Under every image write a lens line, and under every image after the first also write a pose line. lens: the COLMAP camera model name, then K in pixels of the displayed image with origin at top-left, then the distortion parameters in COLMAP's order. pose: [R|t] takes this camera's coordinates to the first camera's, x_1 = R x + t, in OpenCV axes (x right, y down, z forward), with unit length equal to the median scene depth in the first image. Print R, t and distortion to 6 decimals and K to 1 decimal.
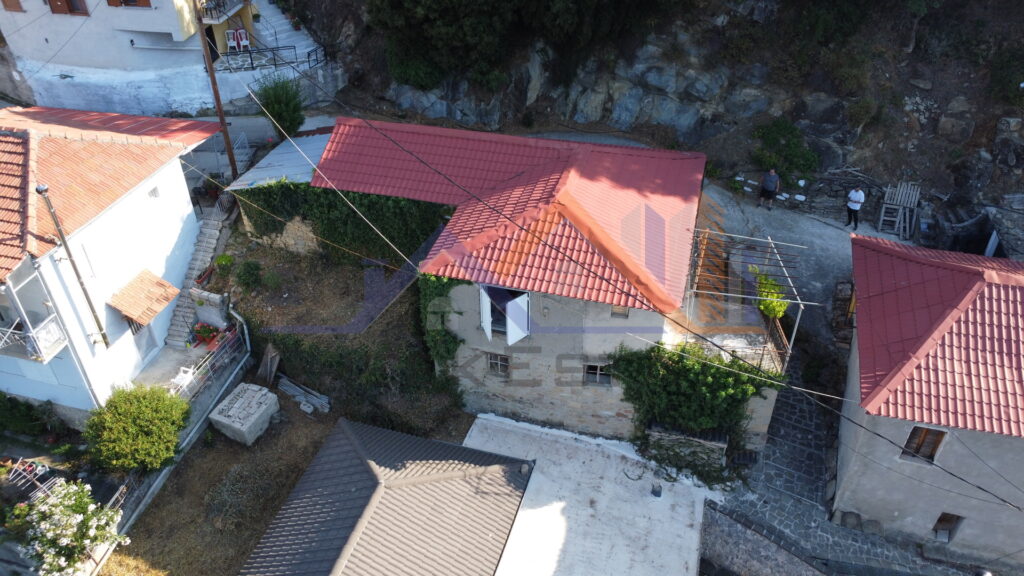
lens RADIAL K [[747.6, 0, 511.1], [0, 747.6, 283.4], [0, 0, 1]] dist [-0.034910, -0.006832]
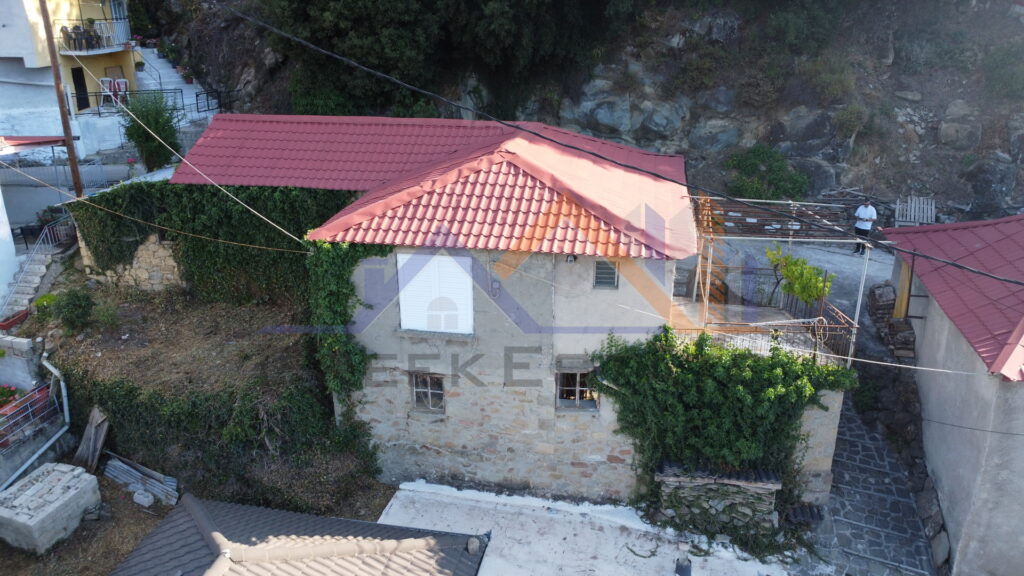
lens RADIAL K [[747.6, 0, 511.1], [0, 747.6, 283.4], [0, 0, 1]] dist [-0.034910, -0.006832]
pose [[0.995614, -0.027799, 0.089335, -0.000121], [0.050892, 0.962133, -0.267786, 0.186369], [-0.078509, 0.271158, 0.959328, 0.305594]]
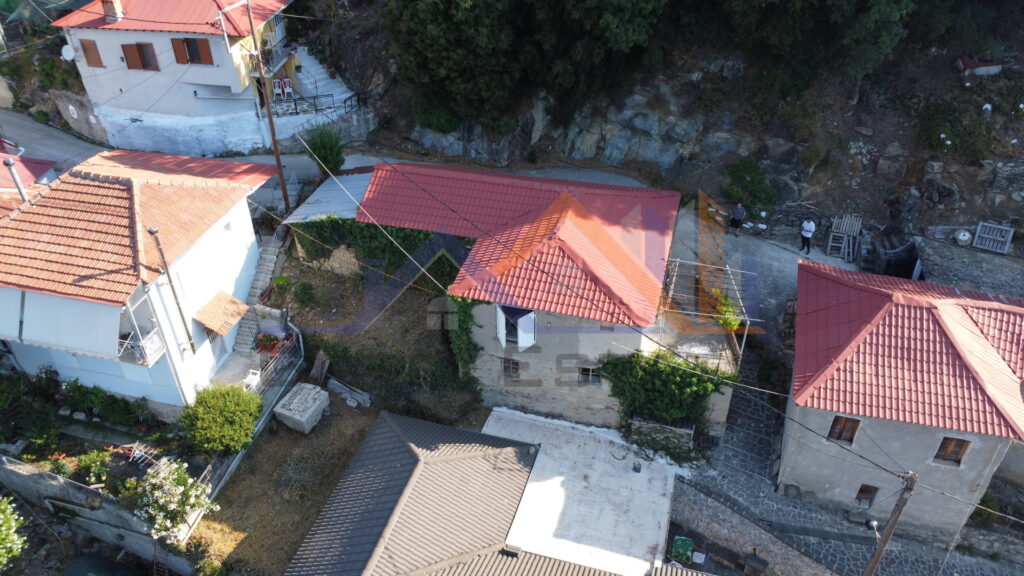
lens RADIAL K [[747.6, 0, 511.1], [0, 747.6, 283.4], [0, 0, 1]] dist [-0.034910, -0.006832]
pose [[1.000000, -0.000747, -0.000211, -0.014825], [0.000747, 0.999998, -0.001657, -0.027624], [0.000213, 0.001657, 0.999999, -0.231492]]
